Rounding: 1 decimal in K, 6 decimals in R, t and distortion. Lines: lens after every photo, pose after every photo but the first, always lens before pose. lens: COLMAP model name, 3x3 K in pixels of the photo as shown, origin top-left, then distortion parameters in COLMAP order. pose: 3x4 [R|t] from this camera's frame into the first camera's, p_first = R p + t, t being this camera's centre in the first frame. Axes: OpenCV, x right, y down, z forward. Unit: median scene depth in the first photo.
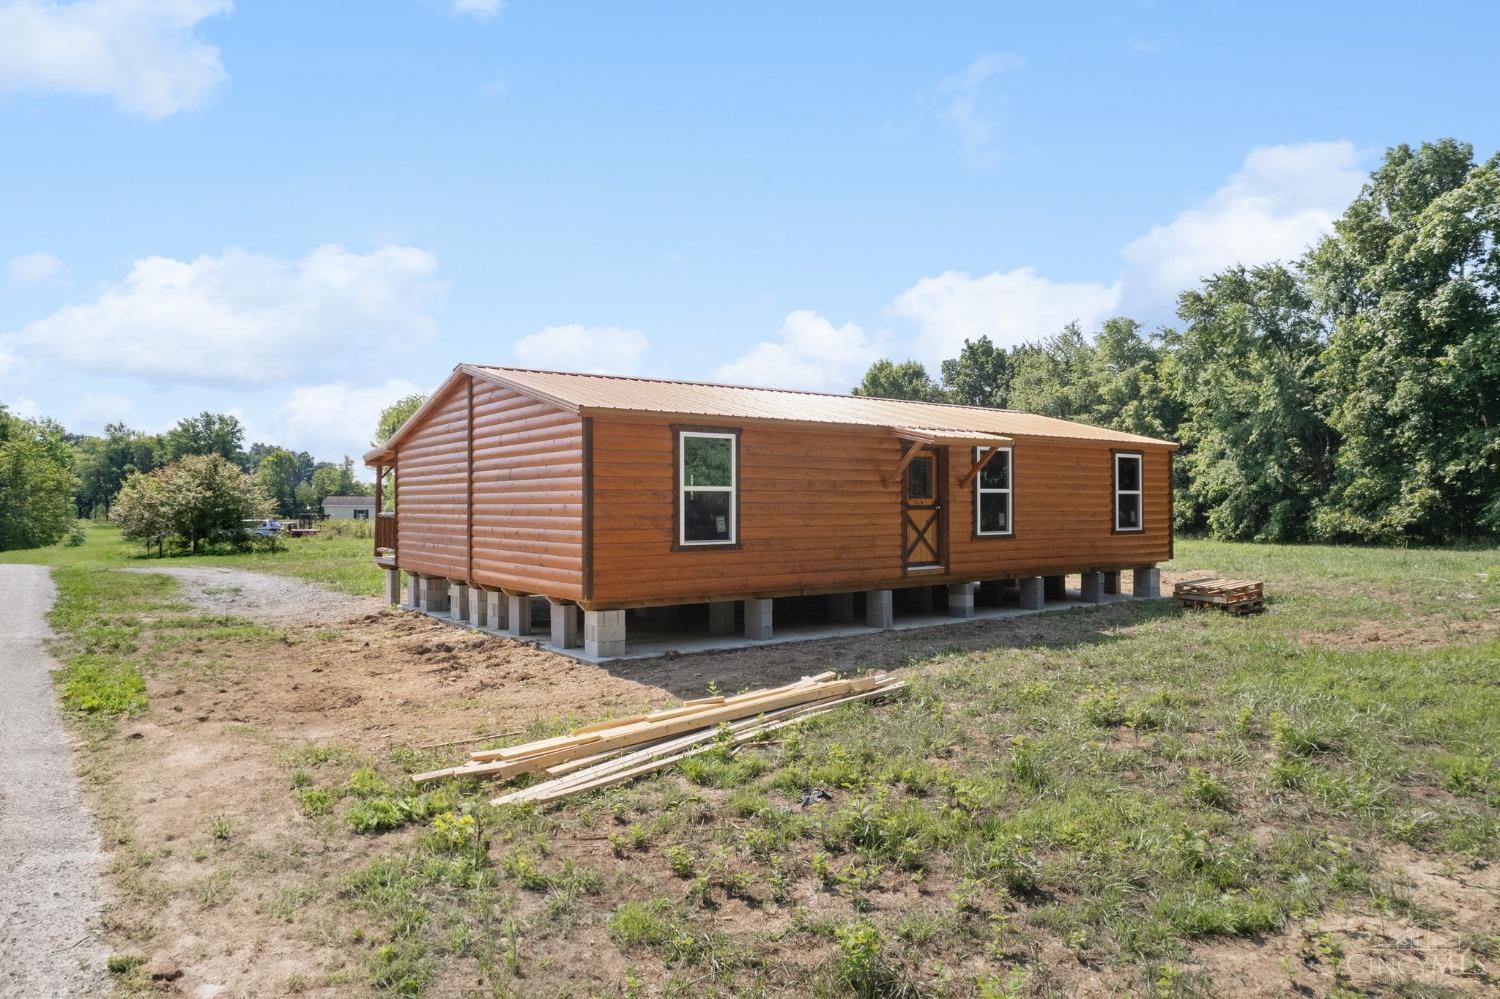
lens RADIAL K [[953.3, 0, 744.8], [0, 953.3, 503.2], [0, 0, 1]] dist [-0.065441, 0.054141]
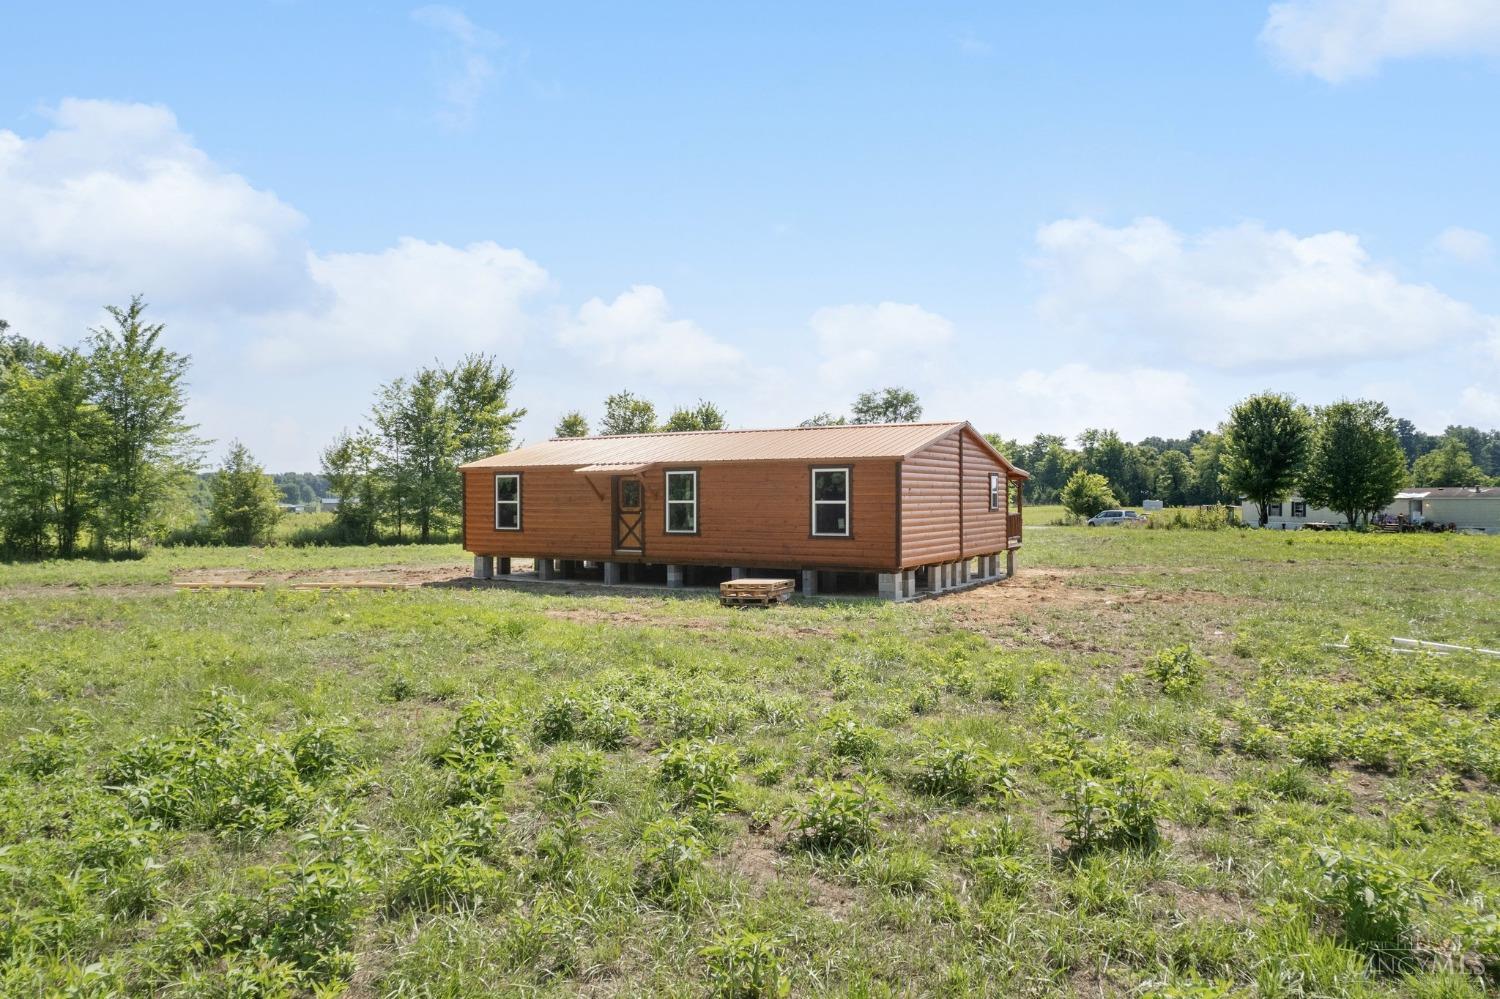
lens RADIAL K [[953.3, 0, 749.2], [0, 953.3, 502.3], [0, 0, 1]] dist [-0.065441, 0.054141]
pose [[0.389597, 0.006402, -0.920963, 1.705513], [0.005291, 0.999944, 0.009189, -0.025815], [0.920970, -0.008453, 0.389541, 0.559891]]
